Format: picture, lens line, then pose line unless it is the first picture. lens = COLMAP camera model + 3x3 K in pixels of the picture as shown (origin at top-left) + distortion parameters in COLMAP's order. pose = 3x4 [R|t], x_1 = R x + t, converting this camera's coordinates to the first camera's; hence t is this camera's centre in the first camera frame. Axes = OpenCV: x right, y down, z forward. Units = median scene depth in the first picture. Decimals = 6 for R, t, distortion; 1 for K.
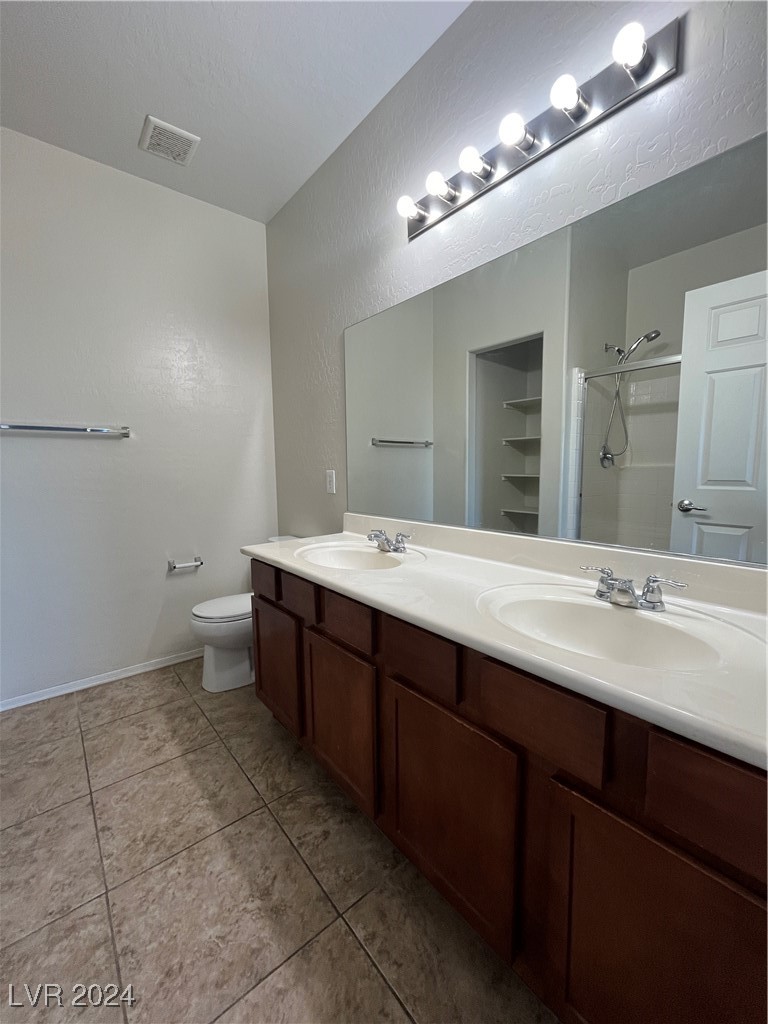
lens RADIAL K [[413.2, 0, 384.0], [0, 413.2, 511.3], [0, 0, 1]] dist [-0.003046, -0.000403]
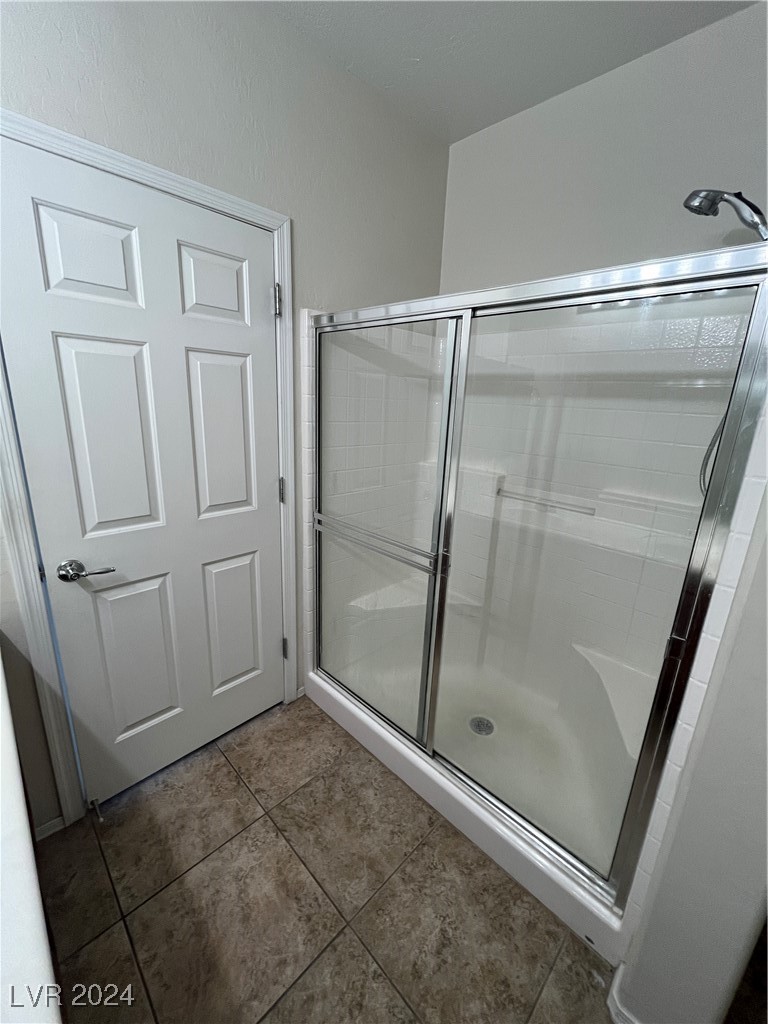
lens RADIAL K [[413.2, 0, 384.9], [0, 413.2, 512.7], [0, 0, 1]] dist [-0.003046, -0.000403]
pose [[-0.995018, -0.011877, -0.098983, -0.477431], [-0.046982, 0.931575, 0.360501, -0.514965], [0.087928, 0.363356, -0.927492, 1.583538]]
